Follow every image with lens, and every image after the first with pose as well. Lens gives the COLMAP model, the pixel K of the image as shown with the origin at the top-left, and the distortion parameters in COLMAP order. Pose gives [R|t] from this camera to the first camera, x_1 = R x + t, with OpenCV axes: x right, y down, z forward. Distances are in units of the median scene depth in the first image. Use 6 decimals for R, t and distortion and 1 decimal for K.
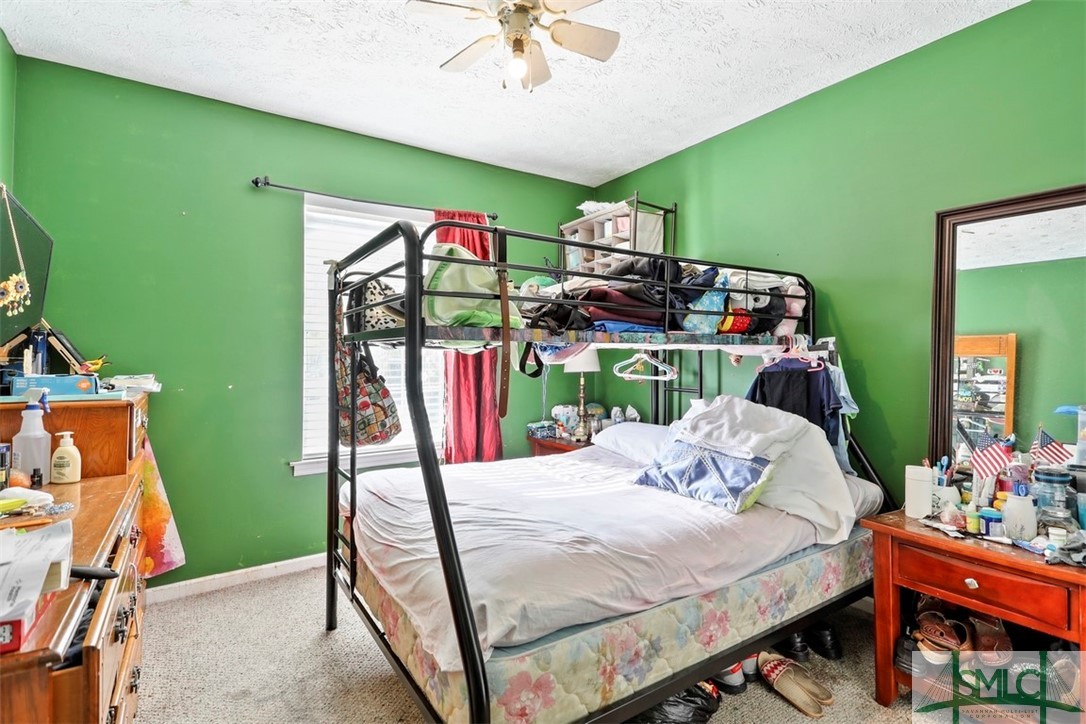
lens RADIAL K [[526.0, 0, 544.8], [0, 526.0, 362.0], [0, 0, 1]] dist [0.012673, -0.003935]
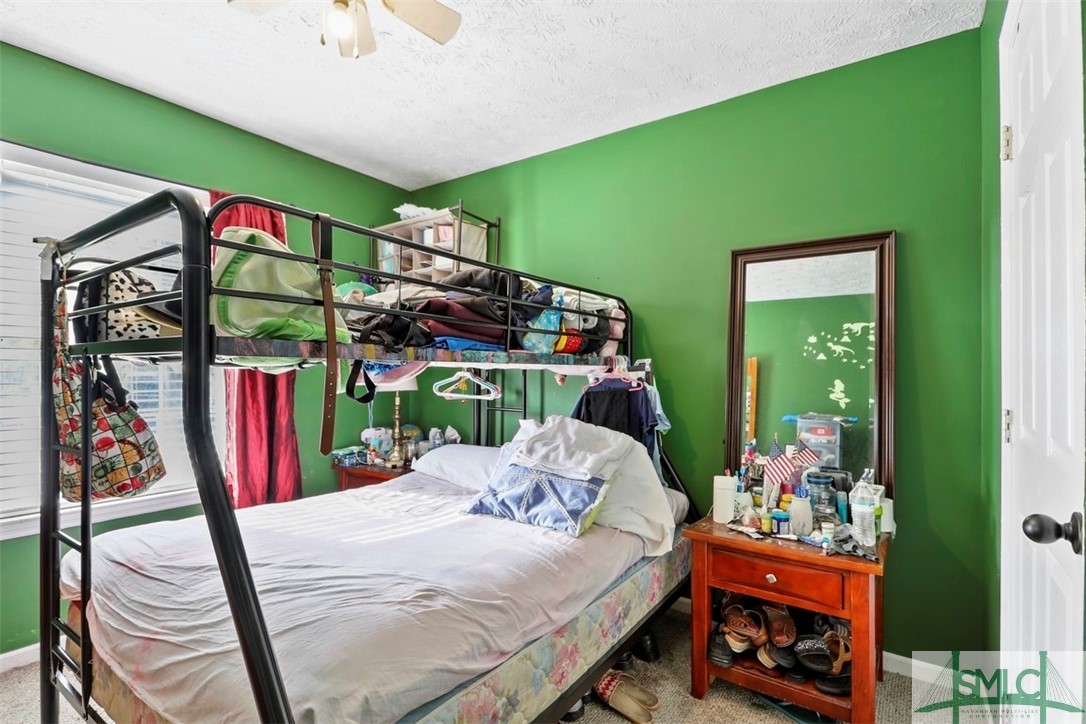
lens RADIAL K [[526.0, 0, 548.4], [0, 526.0, 380.8], [0, 0, 1]] dist [0.012673, -0.003935]
pose [[0.928938, 0.000847, 0.370235, -0.048481], [-0.002823, 0.999985, 0.004794, -0.008651], [-0.370226, -0.005499, 0.928926, 0.104985]]
